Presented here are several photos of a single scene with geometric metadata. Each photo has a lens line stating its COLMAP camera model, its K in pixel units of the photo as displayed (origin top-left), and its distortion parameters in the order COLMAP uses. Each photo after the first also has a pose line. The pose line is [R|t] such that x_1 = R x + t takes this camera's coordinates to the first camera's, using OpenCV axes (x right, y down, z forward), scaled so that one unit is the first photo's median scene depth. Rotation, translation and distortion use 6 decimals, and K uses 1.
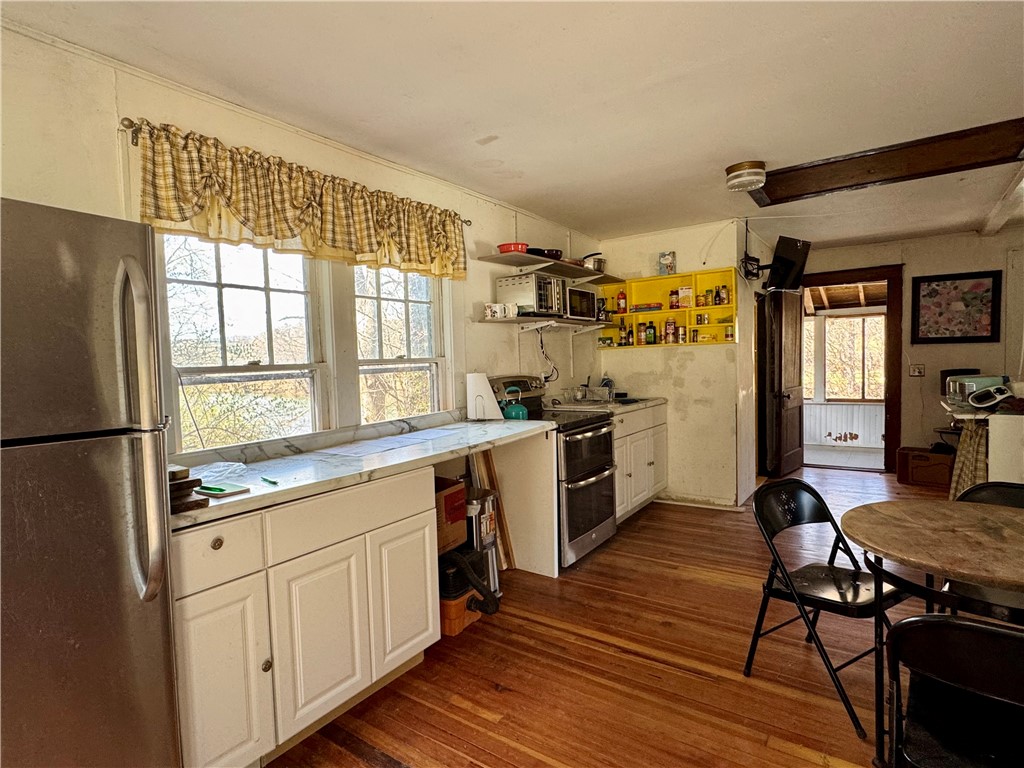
lens RADIAL K [[536.5, 0, 510.2], [0, 536.5, 385.3], [0, 0, 1]] dist [0.005415, -0.000088]
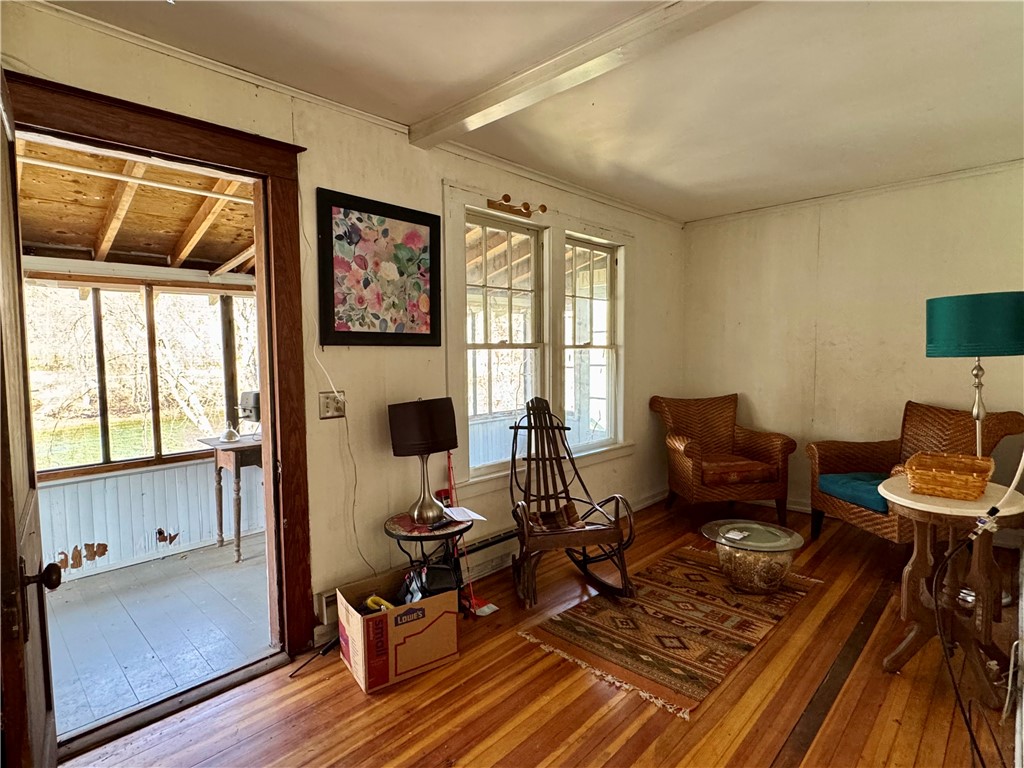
lens RADIAL K [[536.5, 0, 510.7], [0, 536.5, 381.8], [0, 0, 1]] dist [0.005415, -0.000088]
pose [[0.155780, -0.035180, 0.987165, 0.358367], [0.054877, 0.998130, 0.026911, -0.052418], [-0.986266, 0.049981, 0.157419, 0.815863]]
